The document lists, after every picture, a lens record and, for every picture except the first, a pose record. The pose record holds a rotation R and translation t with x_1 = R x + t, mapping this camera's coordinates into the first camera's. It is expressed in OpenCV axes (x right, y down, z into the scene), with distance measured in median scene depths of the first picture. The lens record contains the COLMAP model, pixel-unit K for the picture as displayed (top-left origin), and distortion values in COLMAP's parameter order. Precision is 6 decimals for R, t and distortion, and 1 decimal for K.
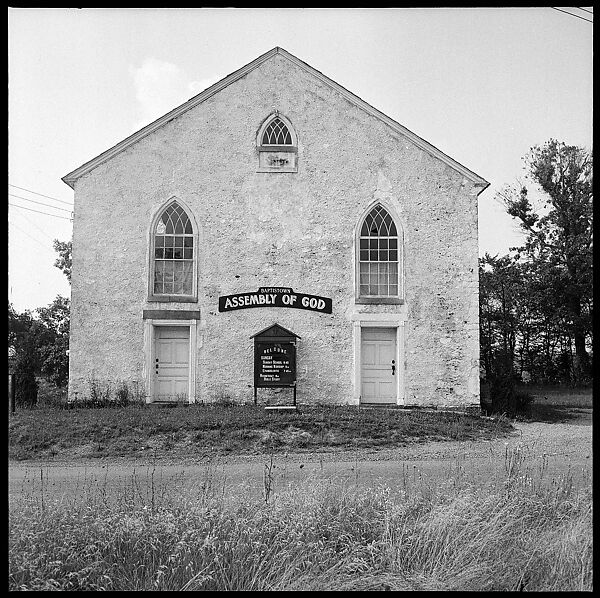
lens RADIAL K [[777.2, 0, 300.0], [0, 777.2, 299.0], [0, 0, 1]] dist [0.014878, -0.083615]
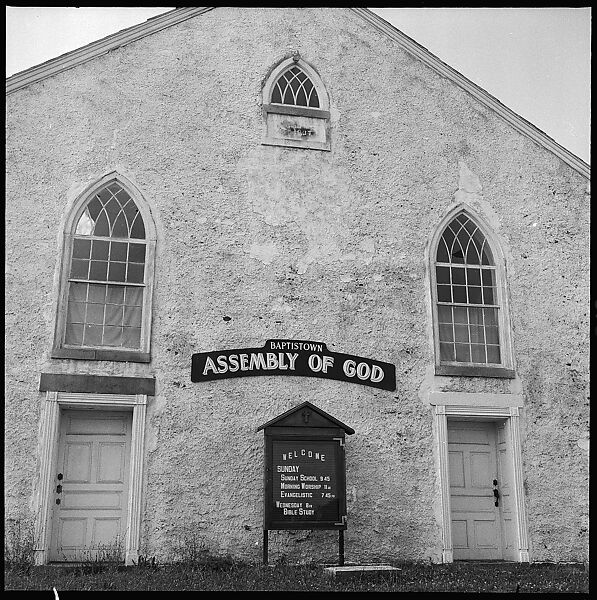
lens RADIAL K [[791.1, 0, 299.3], [0, 791.1, 294.0], [0, 0, 1]] dist [0.024308, -0.086554]
pose [[0.980733, 0.049788, 0.188900, -0.135959], [-0.009654, 0.978147, -0.207689, 0.068631], [-0.195113, 0.201864, 0.959782, 0.456280]]
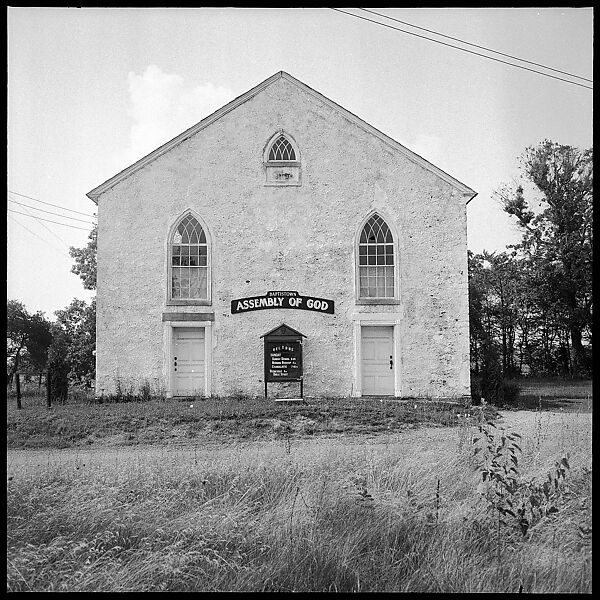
lens RADIAL K [[780.0, 0, 300.0], [0, 780.0, 300.0], [0, 0, 1]] dist [0.015864, -0.071671]
pose [[0.999902, -0.013388, -0.004123, -0.002645], [0.013413, 0.999891, 0.006230, -0.008638], [0.004039, -0.006285, 0.999972, -0.101033]]
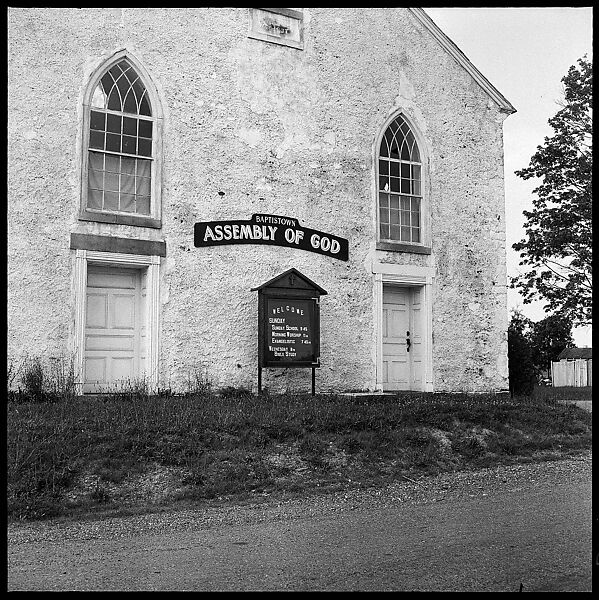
lens RADIAL K [[778.8, 0, 299.4], [0, 778.8, 297.9], [0, 0, 1]] dist [0.021853, -0.106946]
pose [[0.878720, 0.041281, 0.475550, -0.322590], [-0.035949, 0.999147, -0.020306, 0.066687], [-0.475983, 0.000748, 0.879454, 0.411576]]
